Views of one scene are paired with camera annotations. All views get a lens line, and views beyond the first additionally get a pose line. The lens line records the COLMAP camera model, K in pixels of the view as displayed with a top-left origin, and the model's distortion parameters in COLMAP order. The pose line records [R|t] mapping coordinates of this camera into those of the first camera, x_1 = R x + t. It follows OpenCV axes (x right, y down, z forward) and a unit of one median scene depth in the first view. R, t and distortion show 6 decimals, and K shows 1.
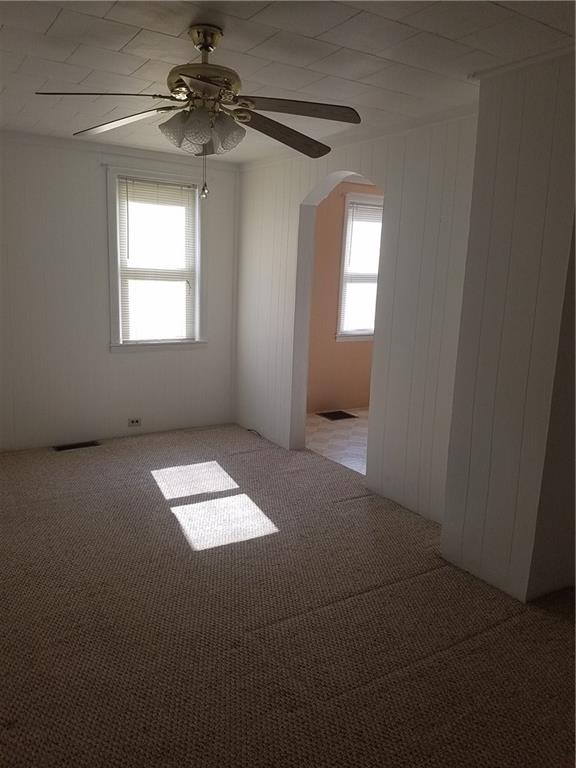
lens RADIAL K [[638.1, 0, 287.8], [0, 638.1, 404.0], [0, 0, 1]] dist [0.139782, 0.004427]
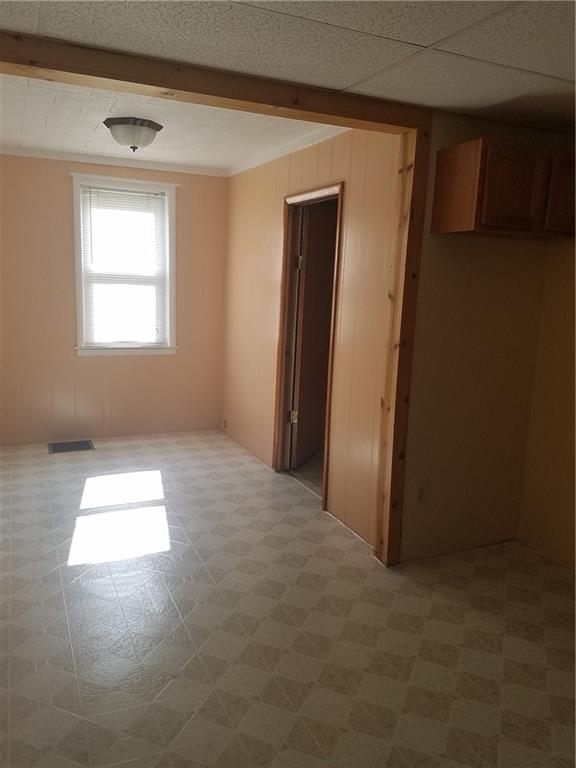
lens RADIAL K [[589.0, 0, 267.3], [0, 589.0, 384.9], [0, 0, 1]] dist [0.180646, -0.187234]
pose [[0.980567, 0.034739, -0.193086, 0.218137], [-0.039842, 0.998950, -0.022612, -0.024516], [0.192098, 0.029865, 0.980921, 0.138217]]
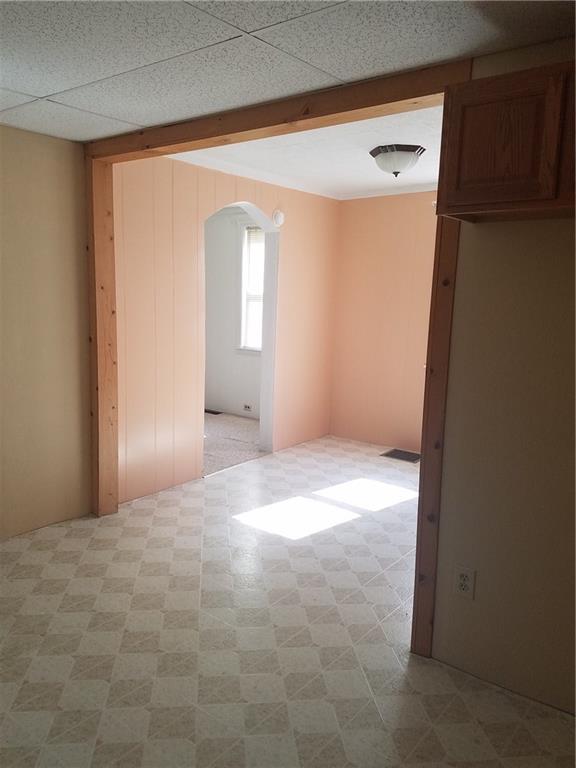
lens RADIAL K [[589.0, 0, 267.3], [0, 589.0, 384.9], [0, 0, 1]] dist [0.180646, -0.187234]
pose [[0.287962, 0.127132, -0.949166, 0.364948], [-0.207042, 0.975972, 0.067909, -0.042940], [0.934993, 0.176962, 0.307364, 0.259787]]
